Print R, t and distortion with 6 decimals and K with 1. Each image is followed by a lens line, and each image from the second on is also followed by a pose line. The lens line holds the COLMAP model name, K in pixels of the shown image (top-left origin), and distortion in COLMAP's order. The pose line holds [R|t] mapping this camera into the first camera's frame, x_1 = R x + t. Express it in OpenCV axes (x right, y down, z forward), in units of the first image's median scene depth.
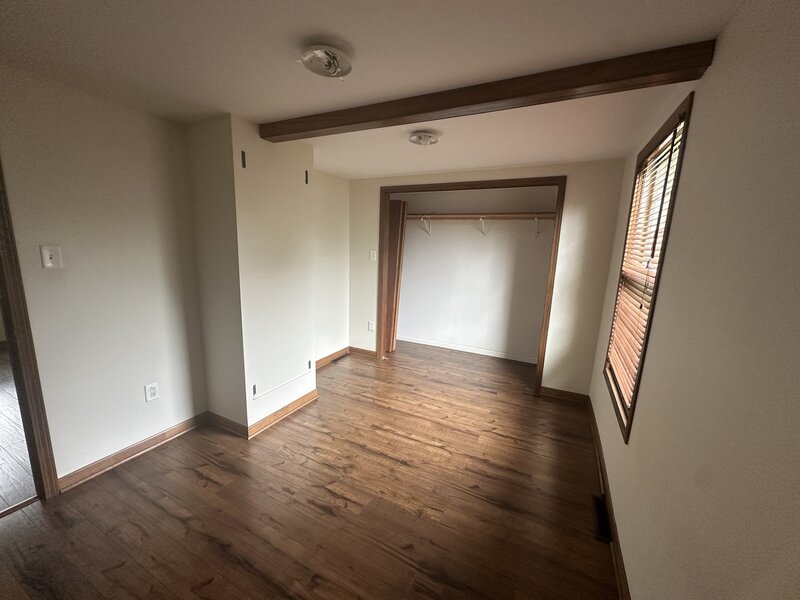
lens RADIAL K [[318.1, 0, 399.7], [0, 318.1, 301.9], [0, 0, 1]] dist [-0.000931, 0.000089]
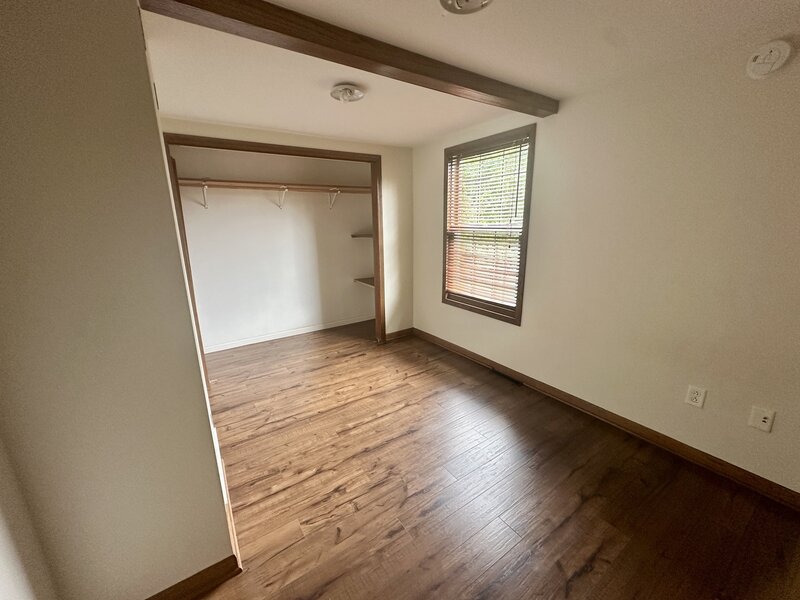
lens RADIAL K [[318.1, 0, 403.6], [0, 318.1, 298.1], [0, 0, 1]] dist [-0.000931, 0.000089]
pose [[0.493539, -0.240378, 0.835845, -0.541453], [0.191451, 0.967501, 0.165194, -0.057125], [-0.848390, 0.078494, 0.523520, 0.332448]]
